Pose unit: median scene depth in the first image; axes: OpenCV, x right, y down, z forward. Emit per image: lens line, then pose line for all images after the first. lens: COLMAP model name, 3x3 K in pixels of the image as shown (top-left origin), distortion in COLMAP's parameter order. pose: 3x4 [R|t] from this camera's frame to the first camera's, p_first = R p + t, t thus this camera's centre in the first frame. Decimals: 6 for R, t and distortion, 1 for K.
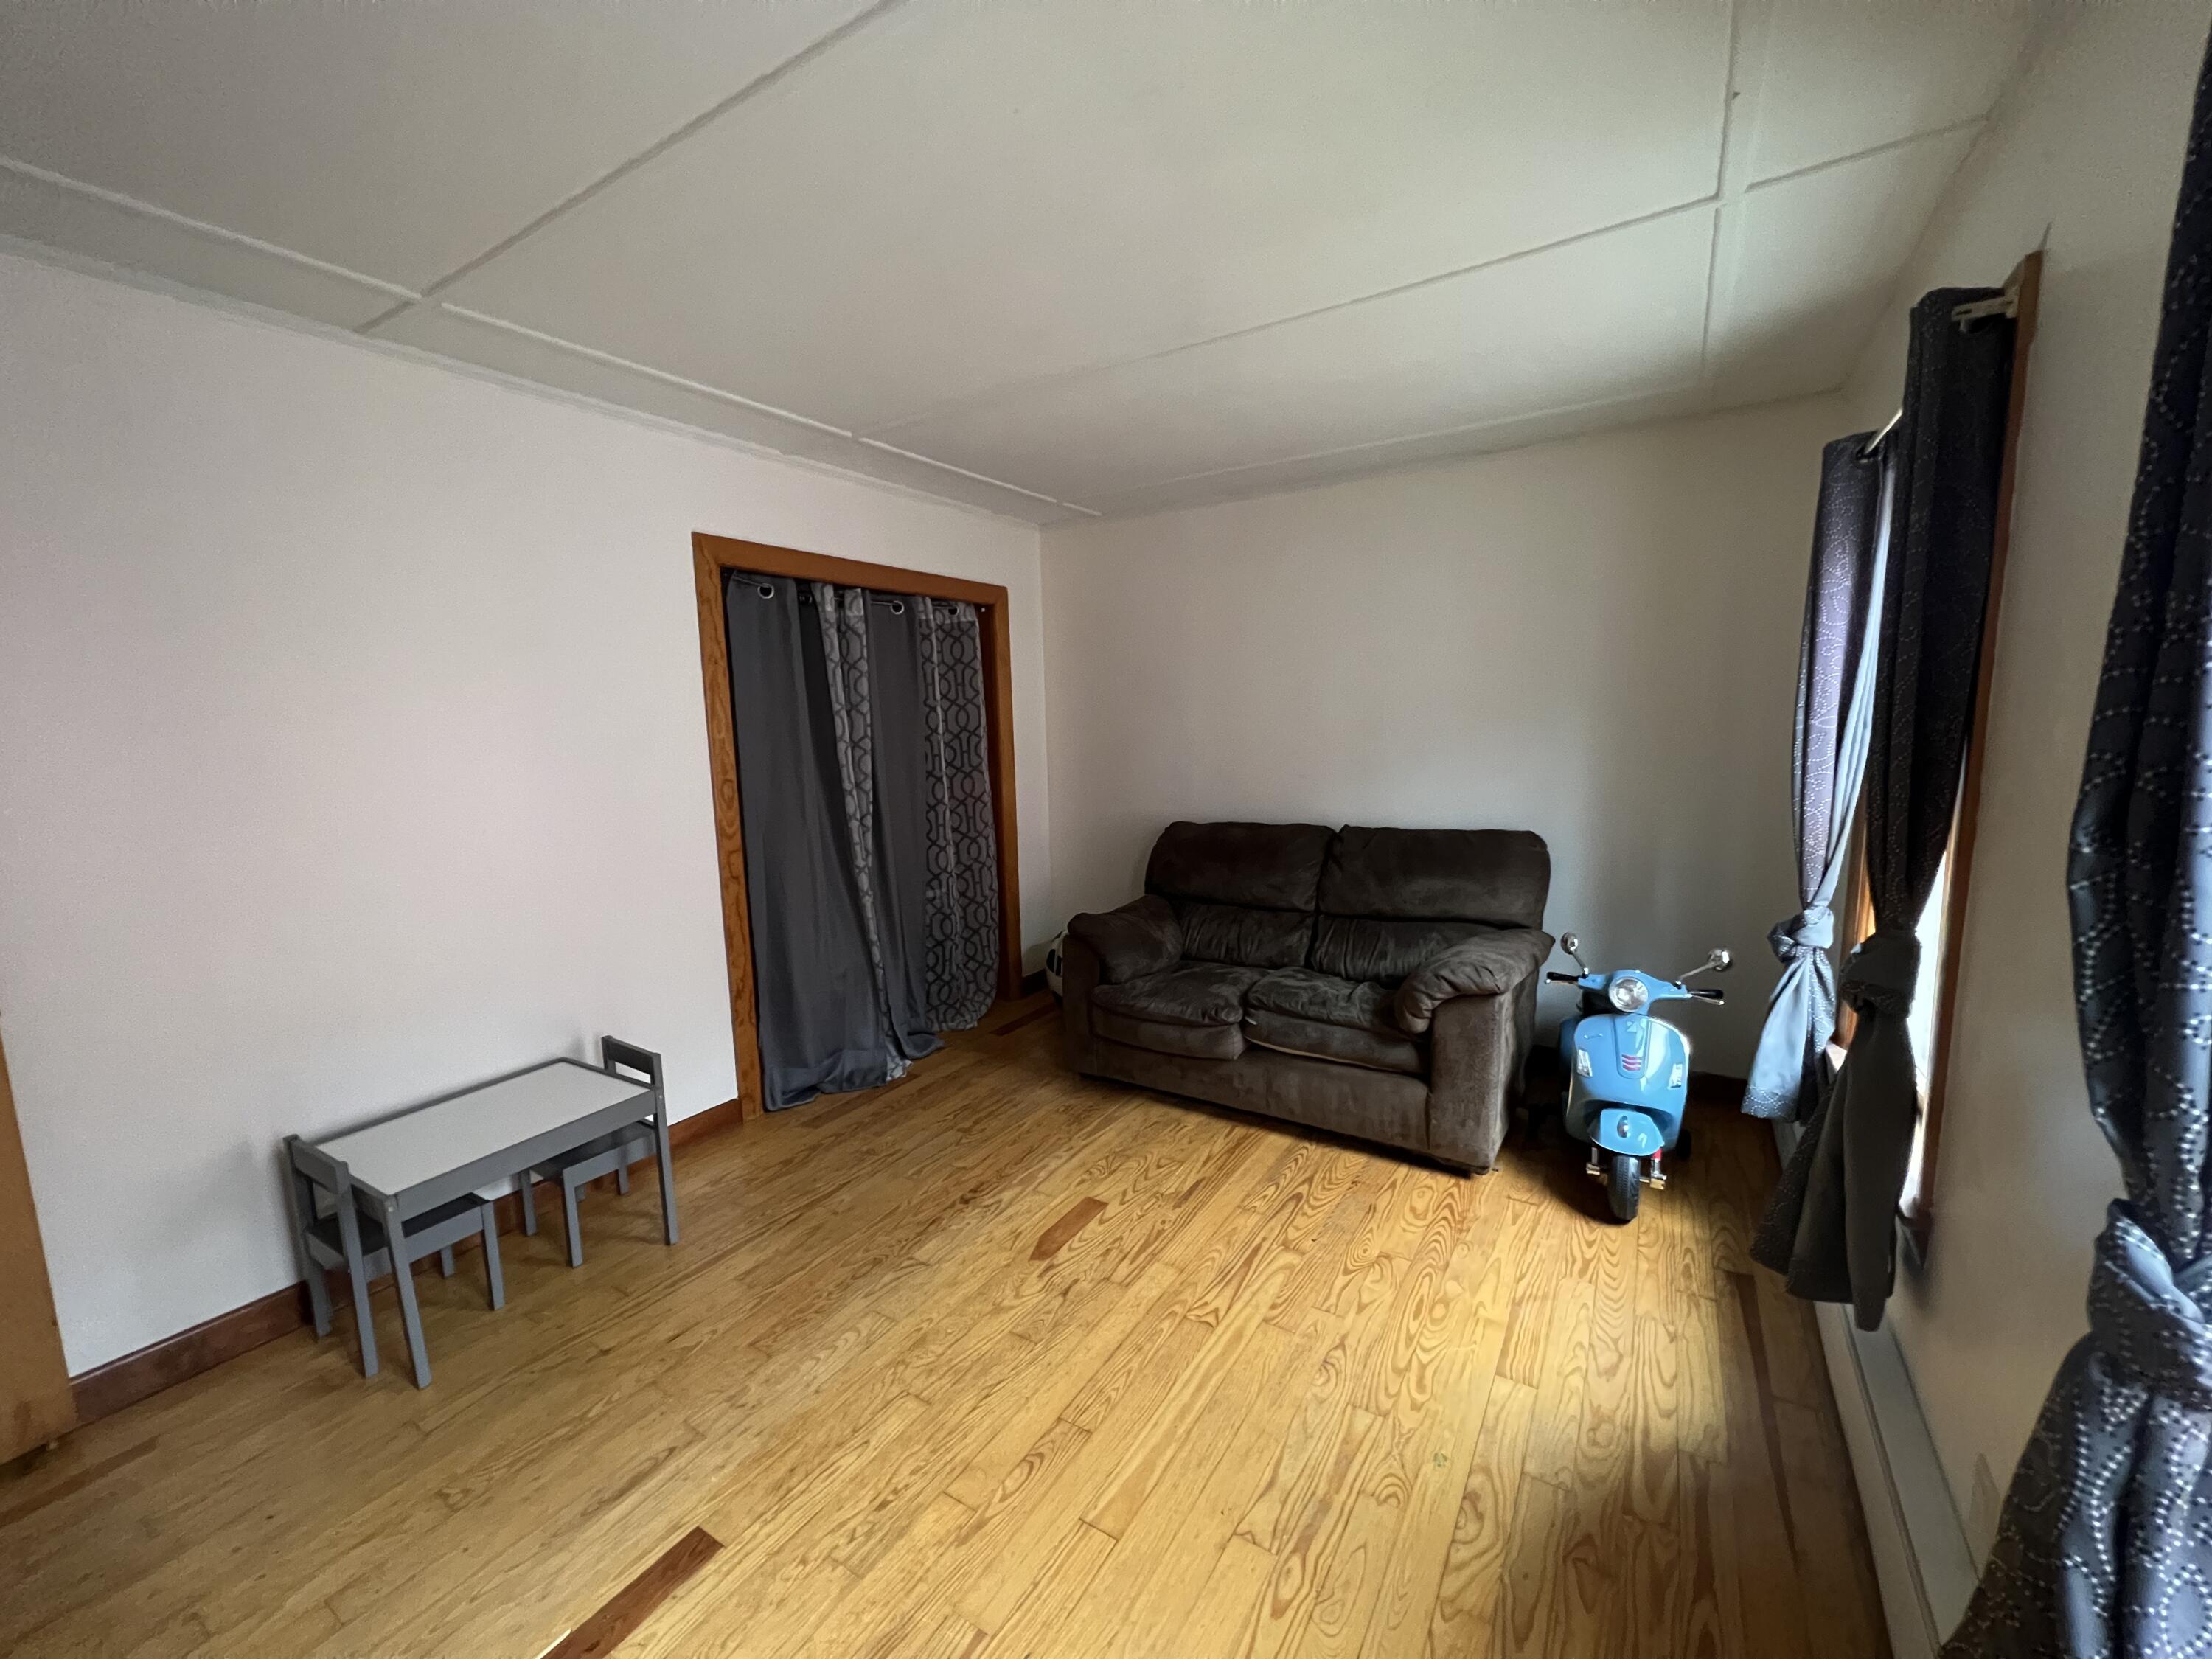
lens RADIAL K [[884.9, 0, 1100.6], [0, 884.9, 832.3], [0, 0, 1]] dist [-0.002149, 0.000420]
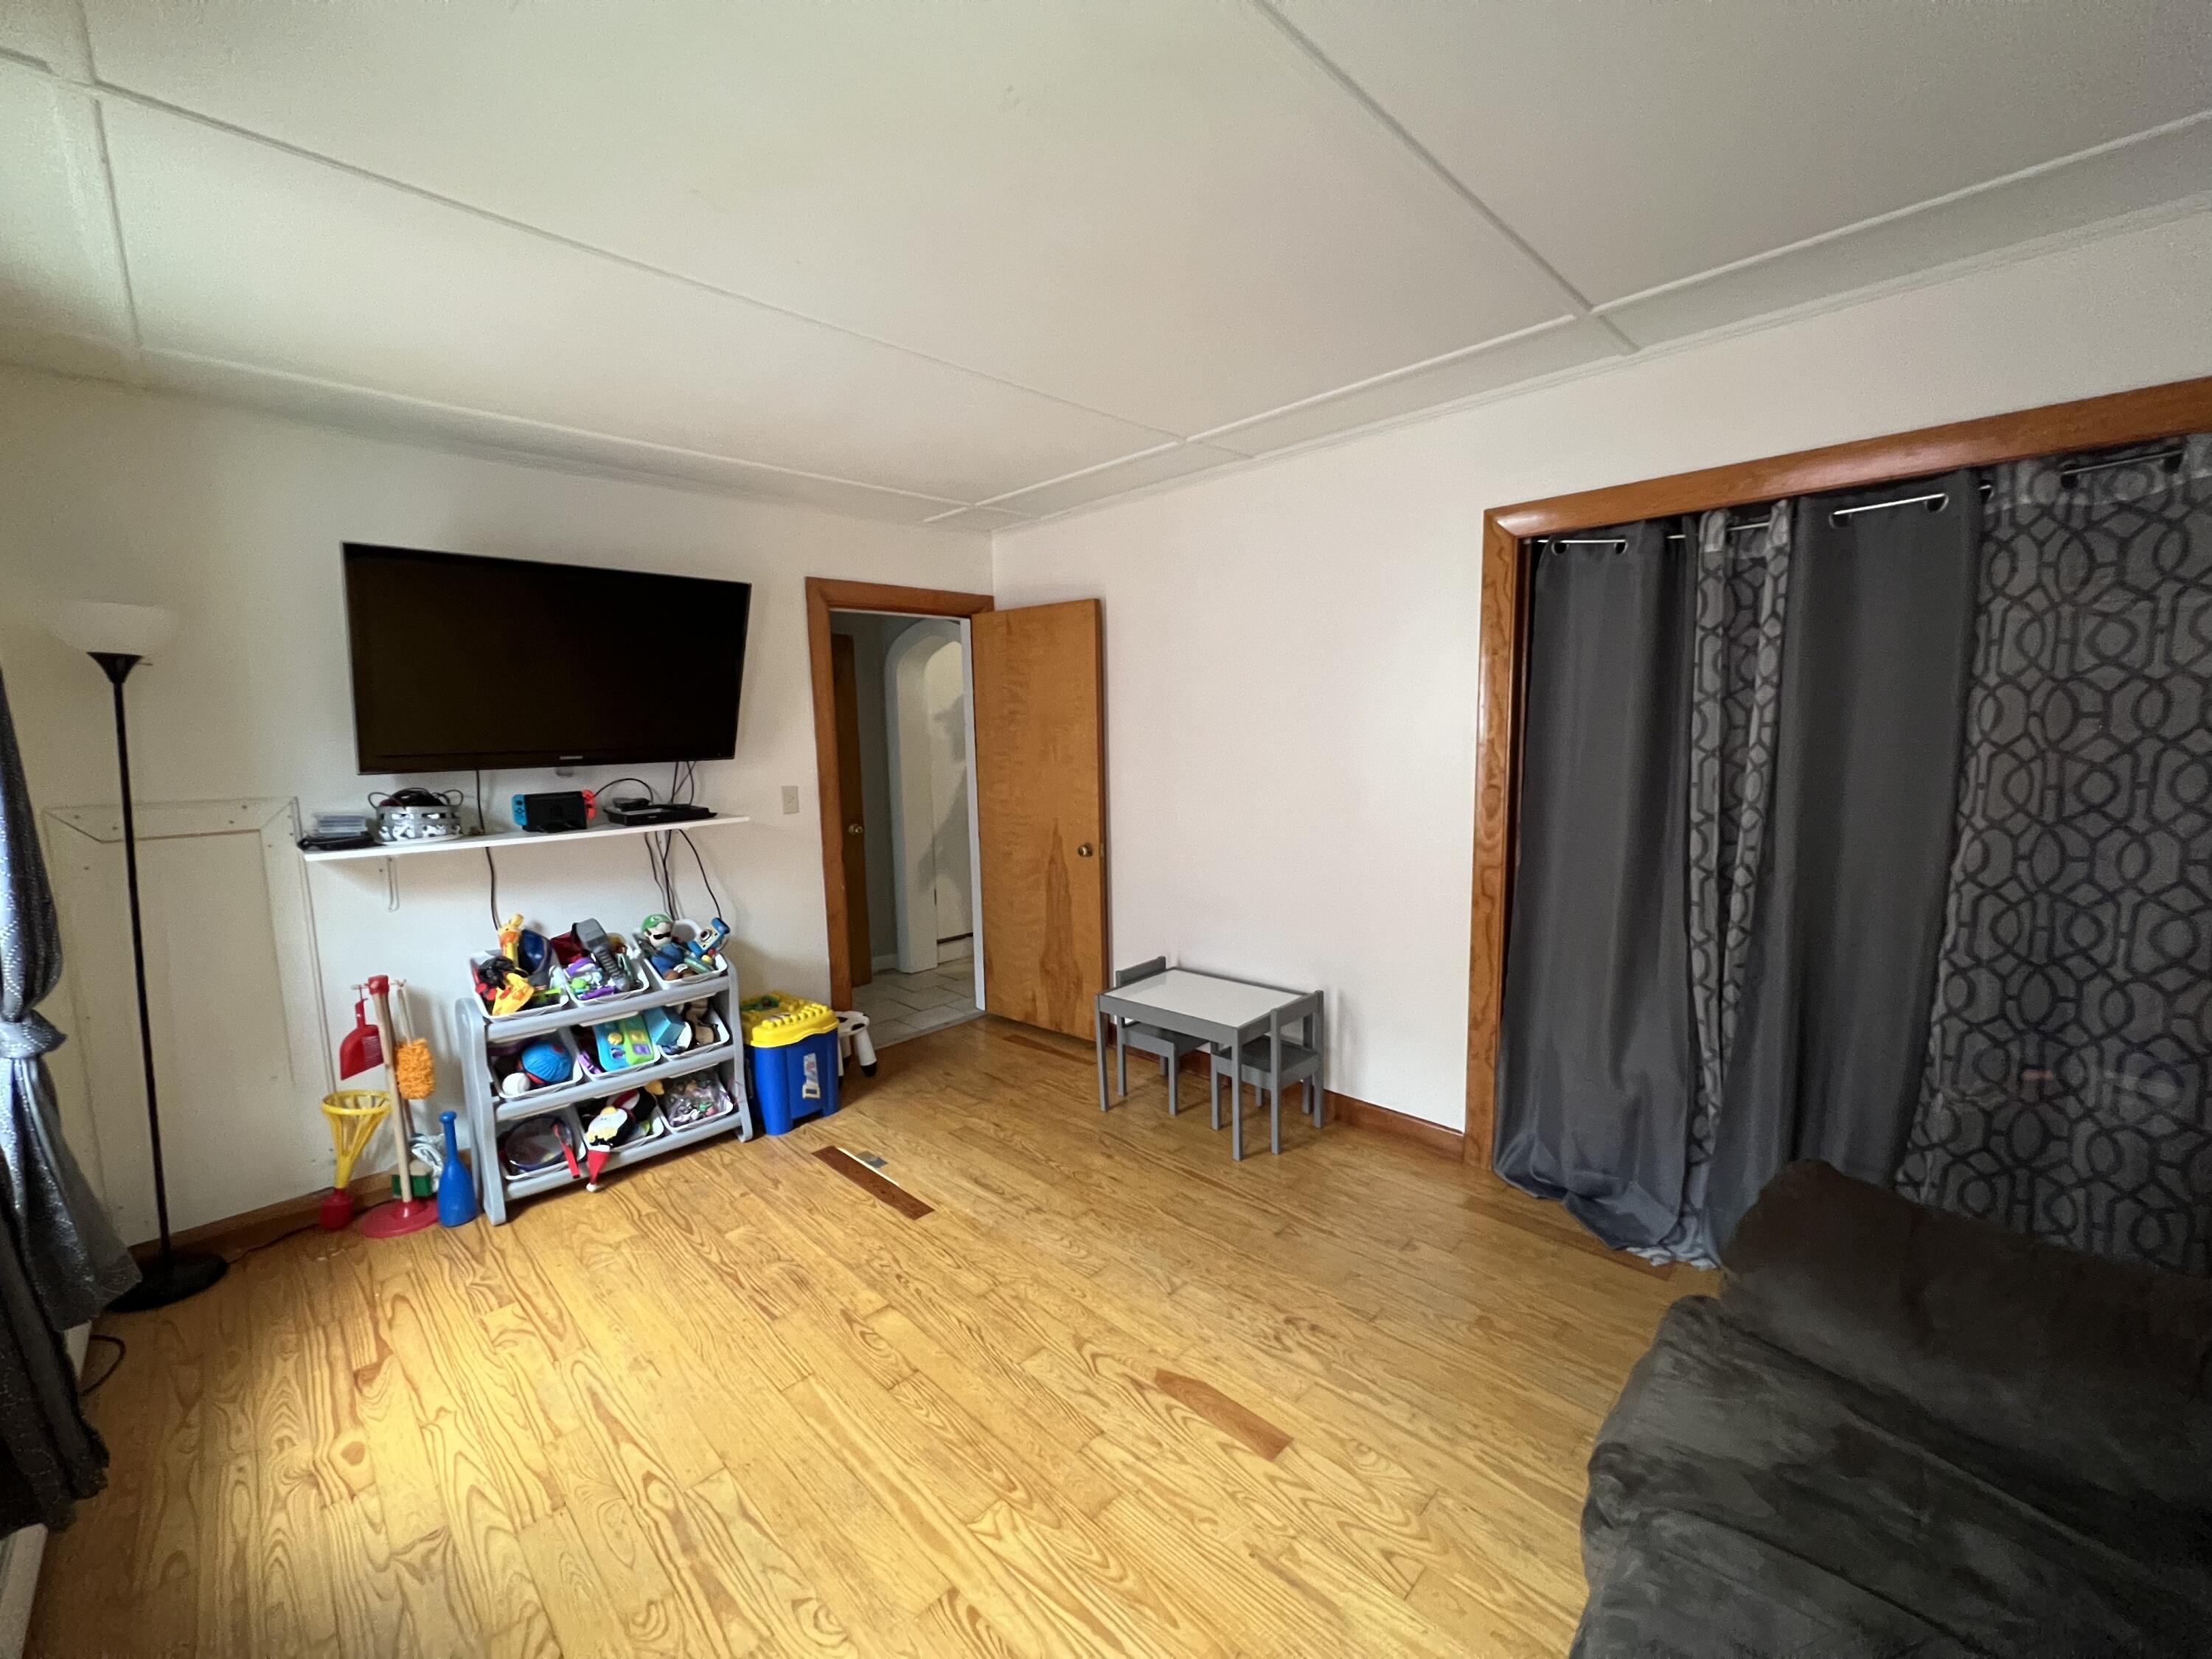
lens RADIAL K [[884.9, 0, 1111.2], [0, 884.9, 833.8], [0, 0, 1]] dist [-0.002149, 0.000420]
pose [[-0.209532, 0.144182, -0.967113, 0.655714], [-0.100266, 0.980687, 0.167929, -0.154950], [0.972648, 0.132155, -0.191028, 1.016372]]
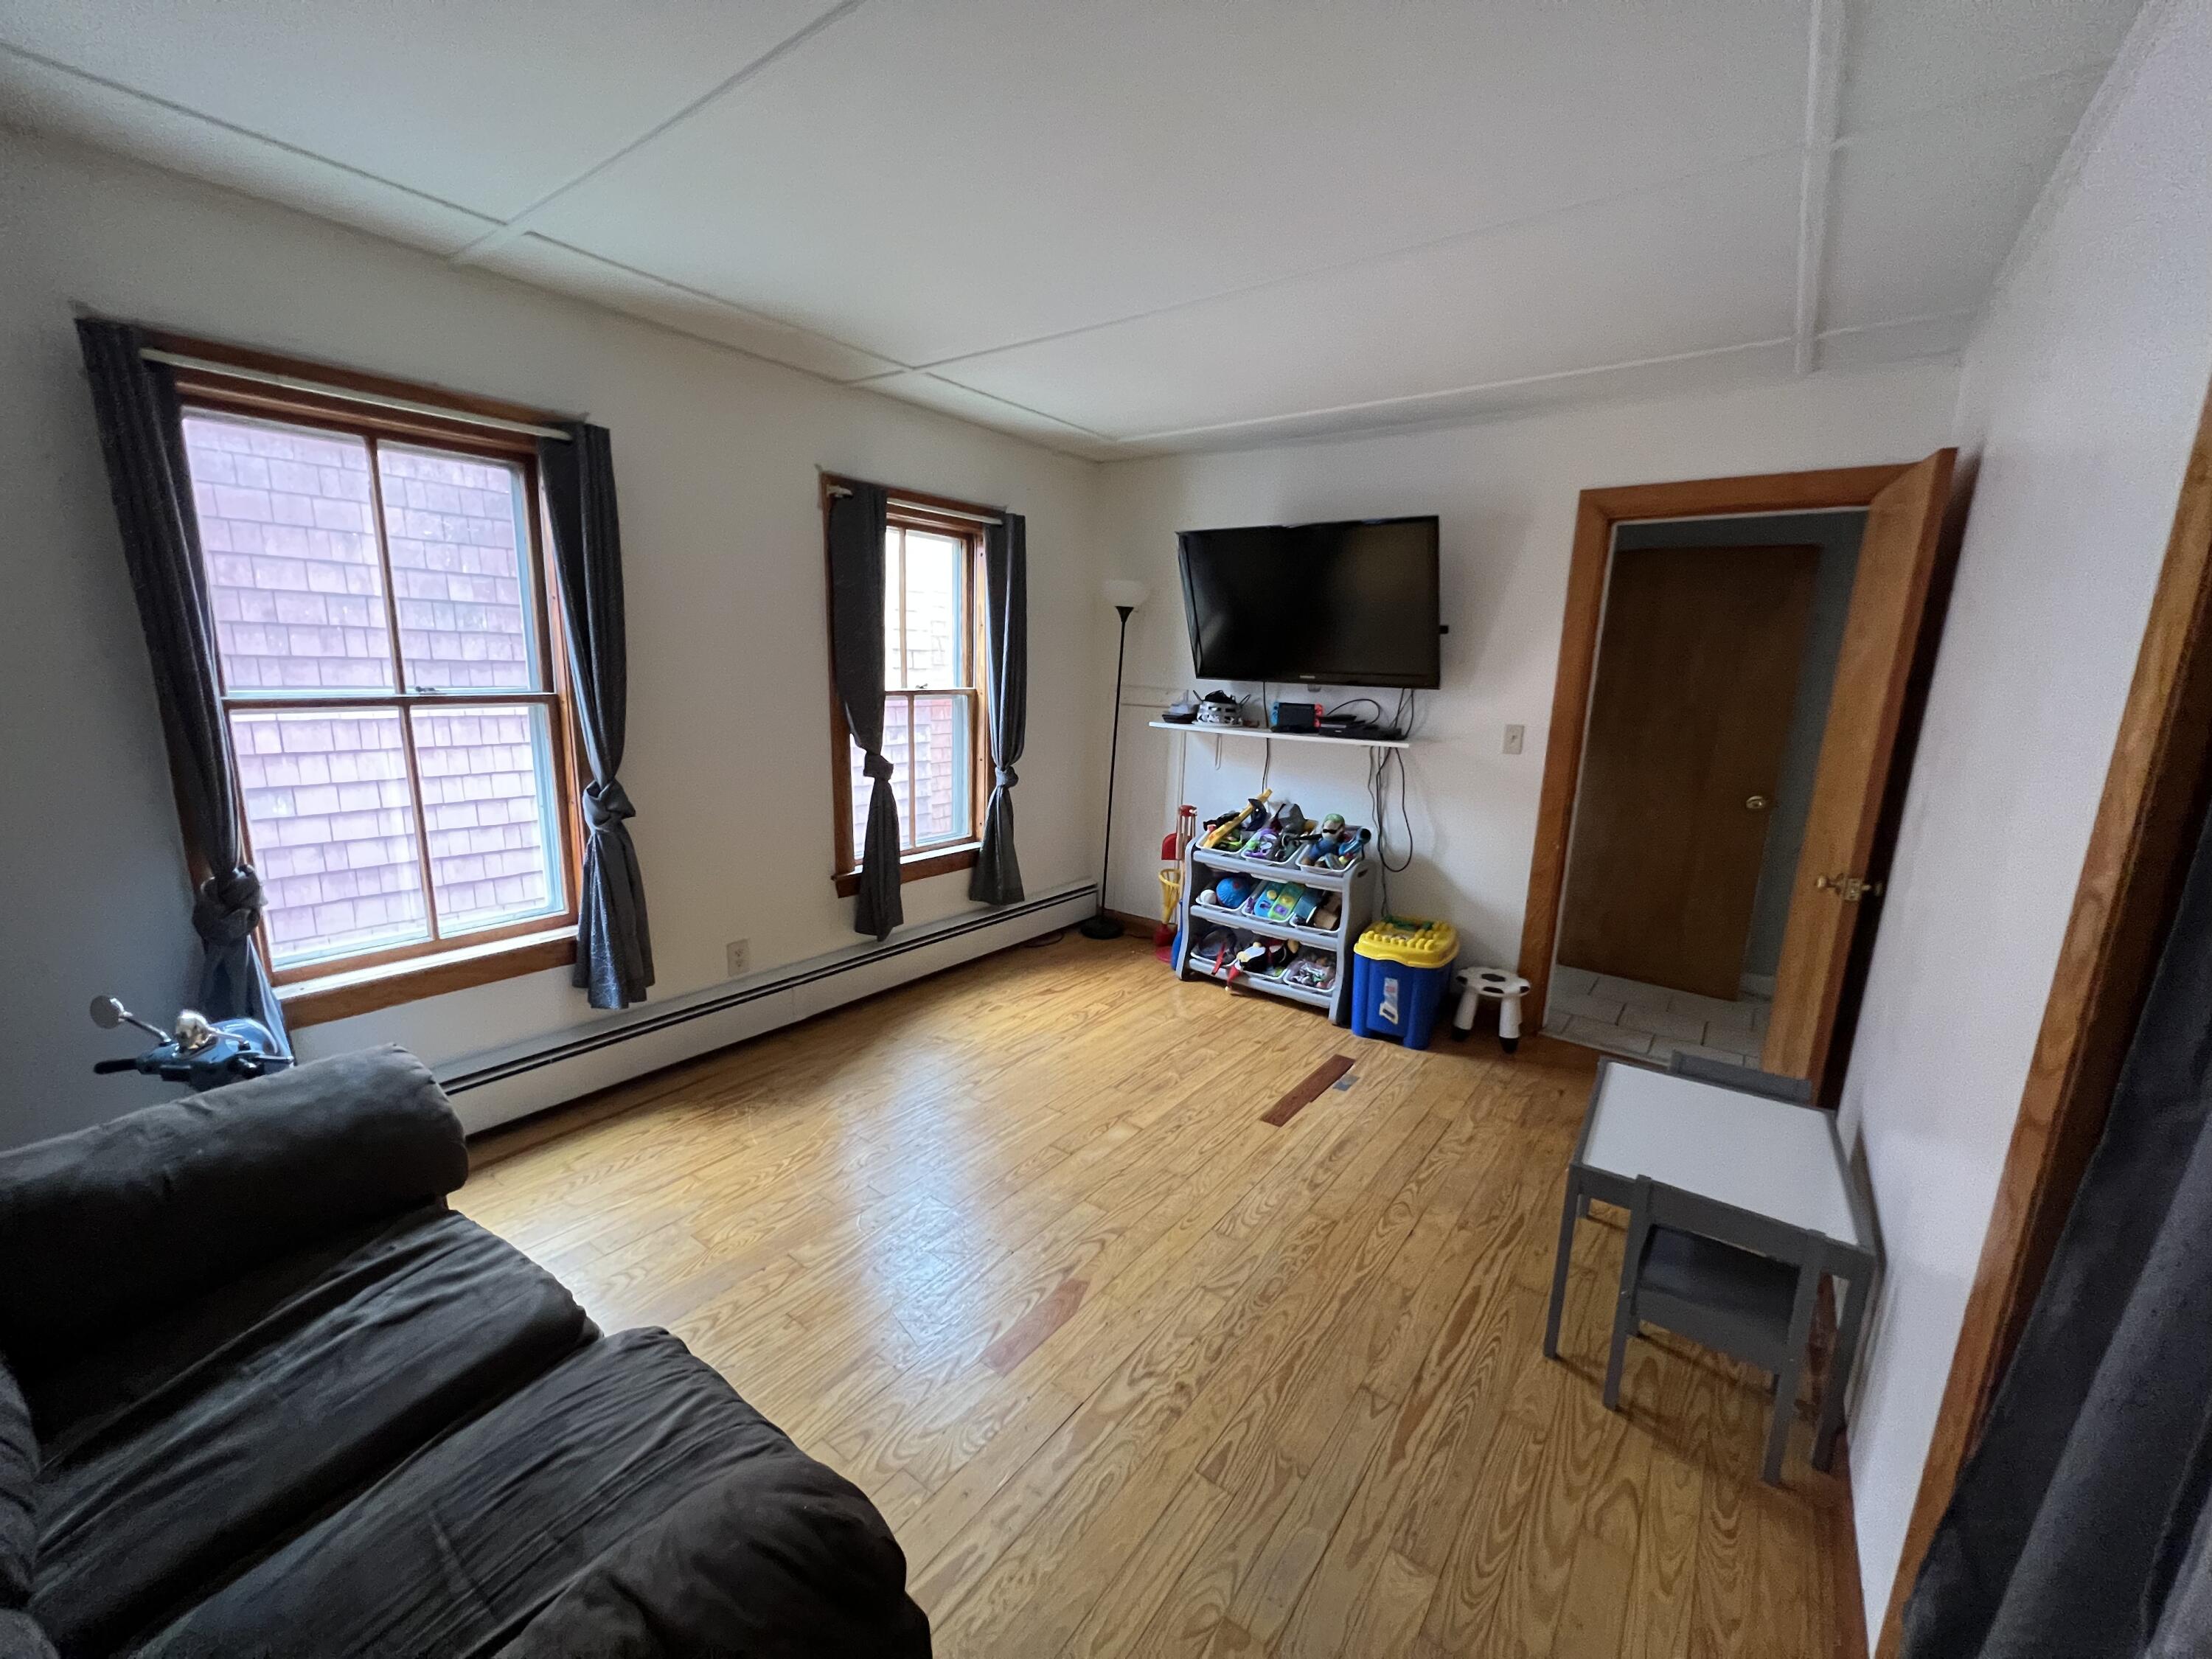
lens RADIAL K [[884.9, 0, 1101.1], [0, 884.9, 834.5], [0, 0, 1]] dist [-0.002149, 0.000420]
pose [[-0.996838, -0.024069, 0.075721, -0.142463], [0.001521, 0.947059, 0.321056, -0.216543], [-0.079440, 0.320156, -0.944028, 1.635016]]
